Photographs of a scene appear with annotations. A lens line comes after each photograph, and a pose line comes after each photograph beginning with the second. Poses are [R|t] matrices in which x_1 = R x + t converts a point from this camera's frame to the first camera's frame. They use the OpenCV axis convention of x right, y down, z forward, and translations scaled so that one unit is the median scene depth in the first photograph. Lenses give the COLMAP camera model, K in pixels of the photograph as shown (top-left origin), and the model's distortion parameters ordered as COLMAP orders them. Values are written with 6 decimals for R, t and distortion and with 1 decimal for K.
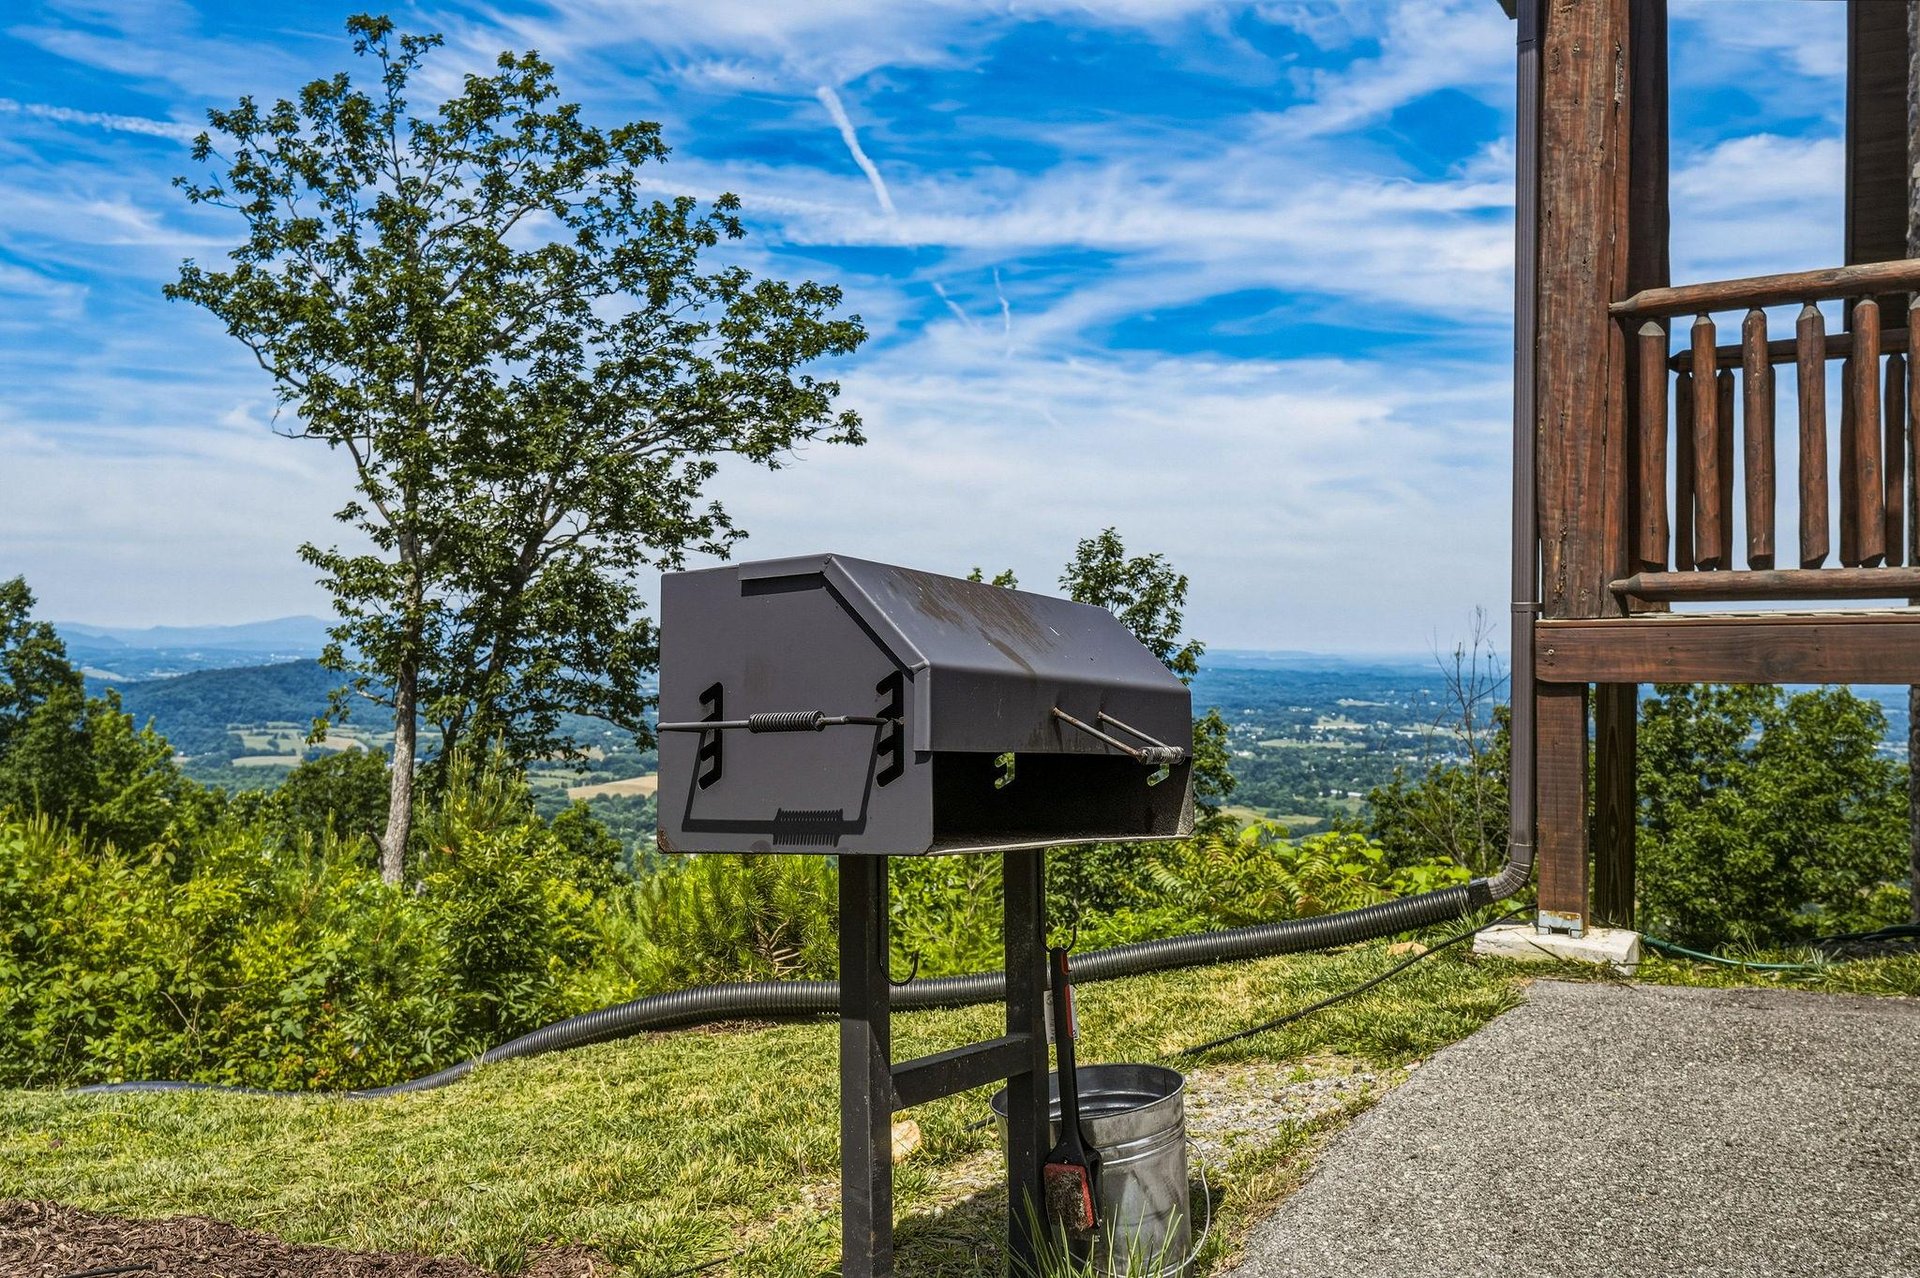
lens RADIAL K [[1500.1, 0, 969.2], [0, 1500.1, 584.8], [0, 0, 1]] dist [0.001393, 0.008754]
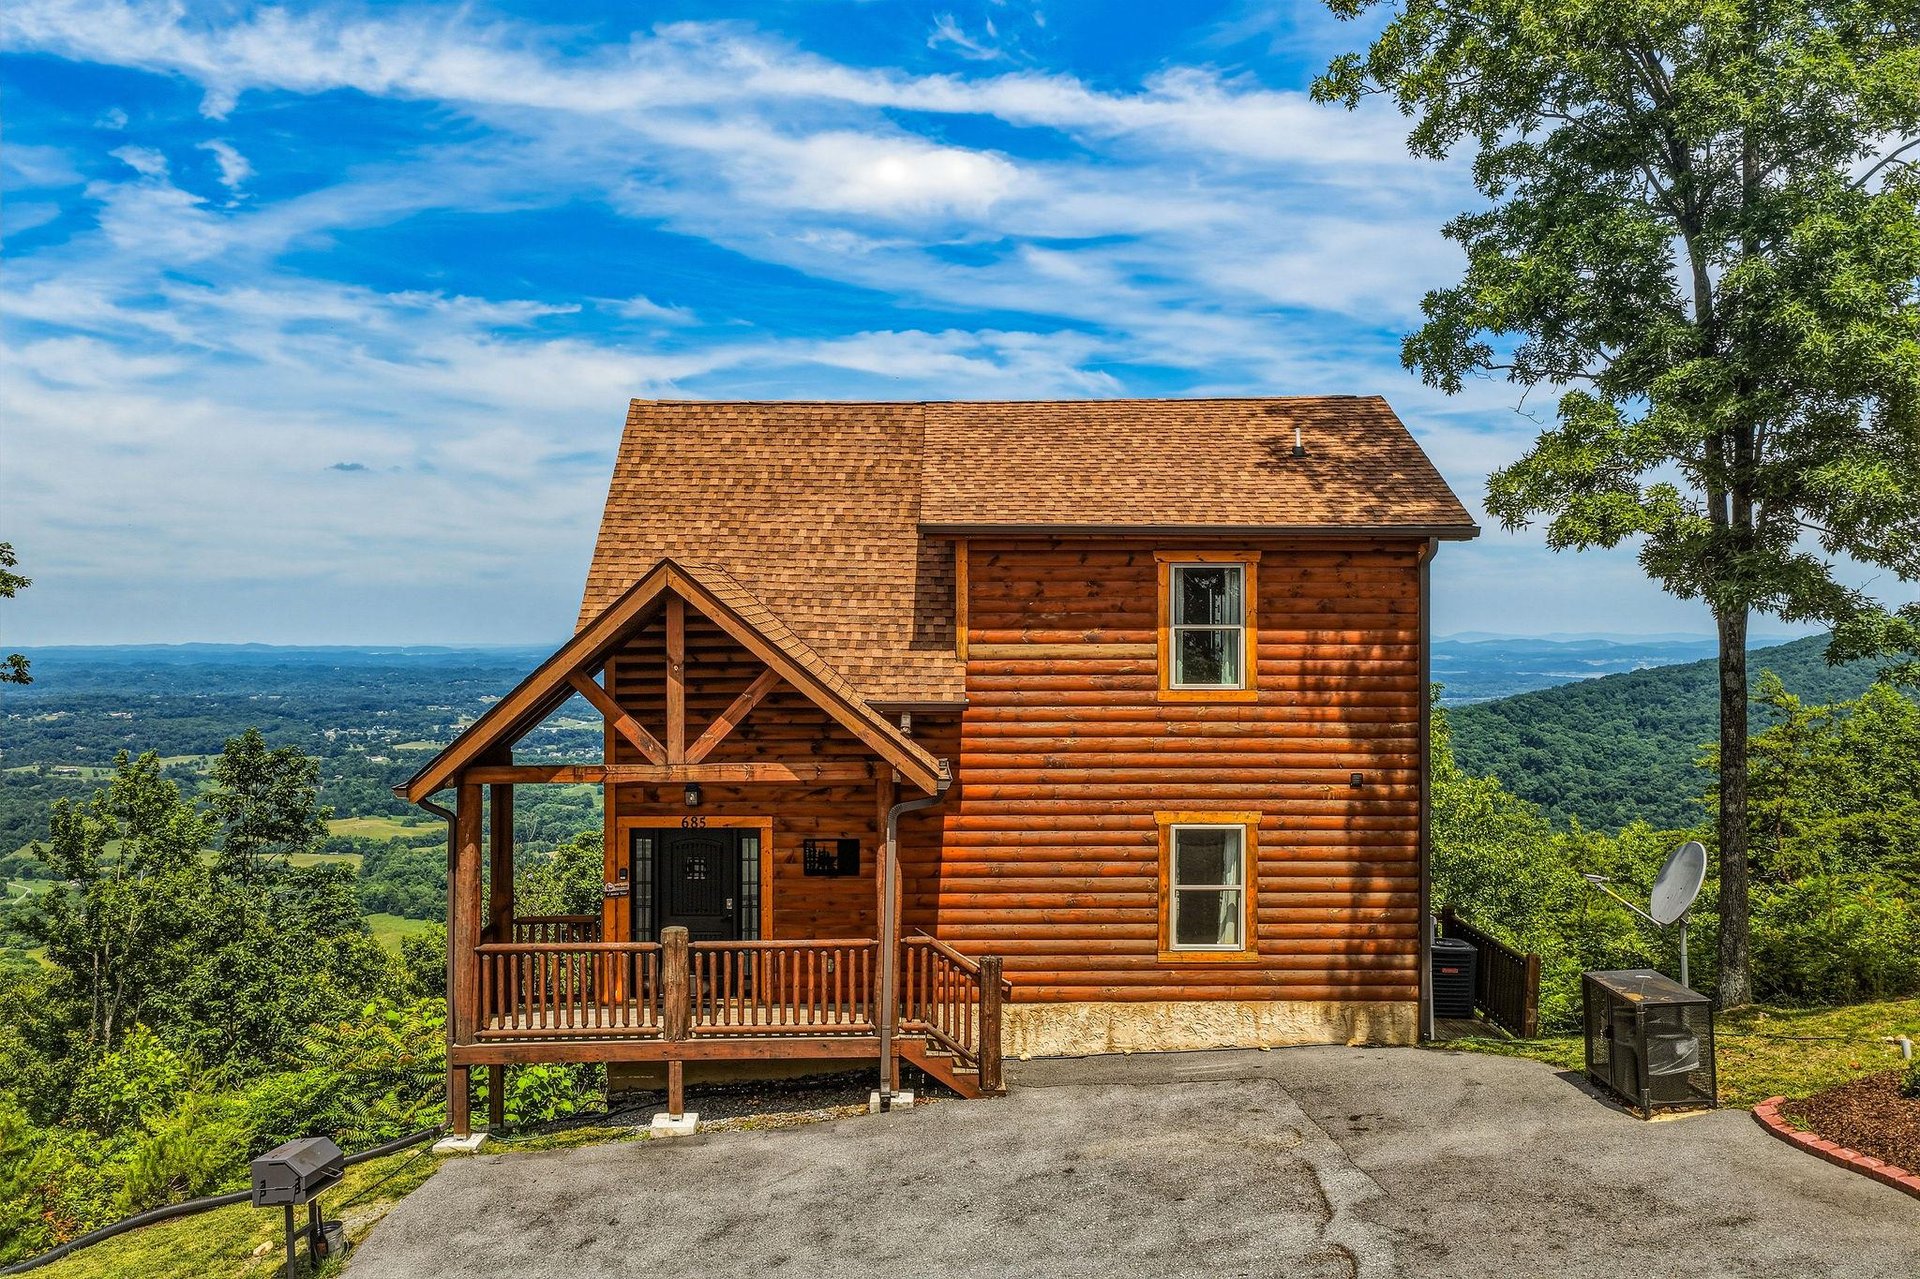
lens RADIAL K [[1563.2, 0, 960.0], [0, 1563.2, 639.5], [0, 0, 1]] dist [0.004126, 0.002146]
pose [[0.858671, -0.016256, 0.512269, -0.070654], [-0.007033, 0.999029, 0.043491, -0.179406], [-0.512479, -0.040948, 0.857723, -0.431265]]
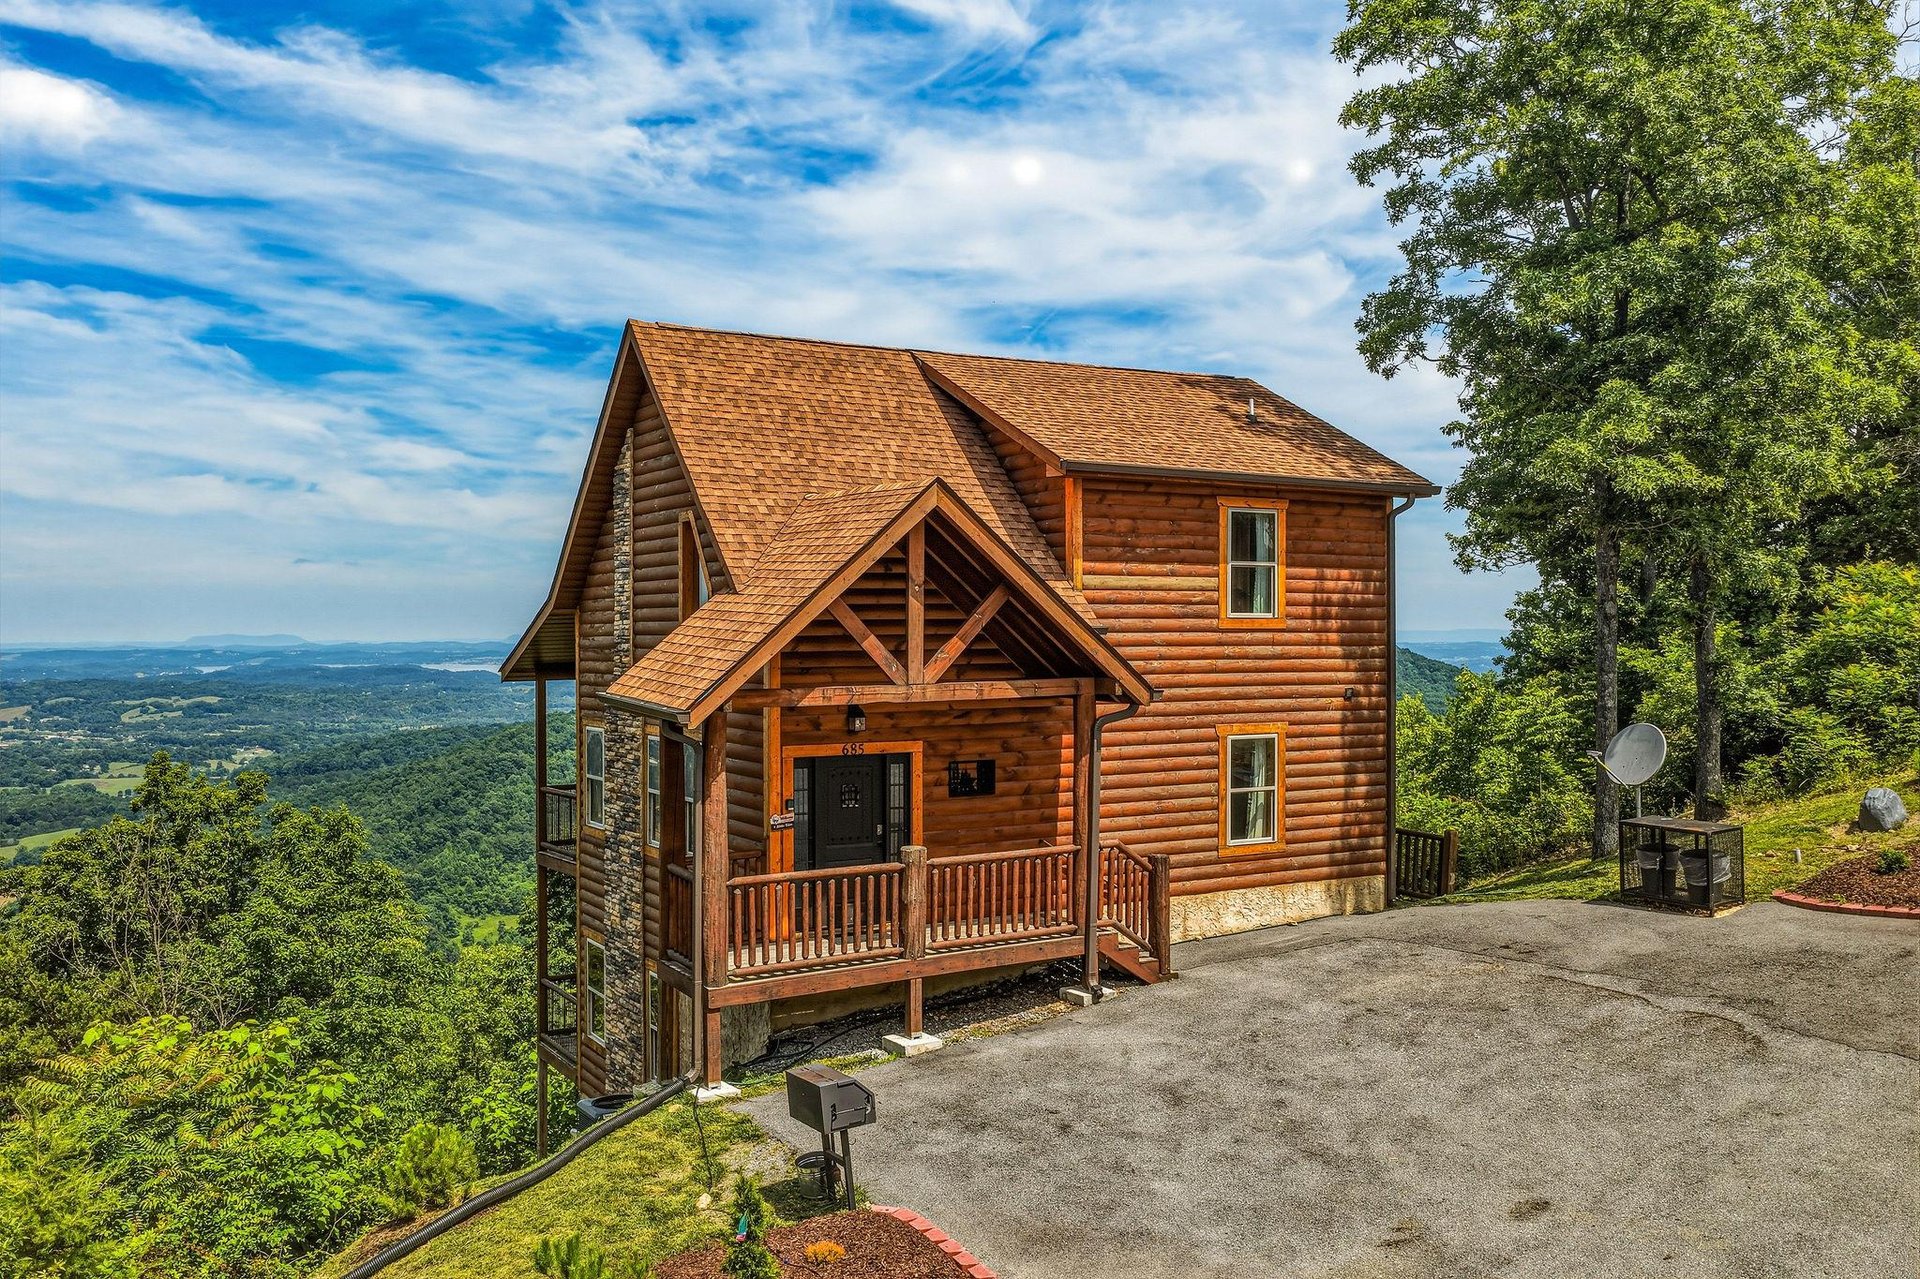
lens RADIAL K [[1563.2, 0, 960.0], [0, 1563.2, 639.5], [0, 0, 1]] dist [0.004126, 0.002146]
pose [[0.496349, -0.019003, 0.867915, -0.374193], [-0.024508, 0.999055, 0.035890, -0.143875], [-0.867777, -0.039085, 0.495415, -0.175297]]
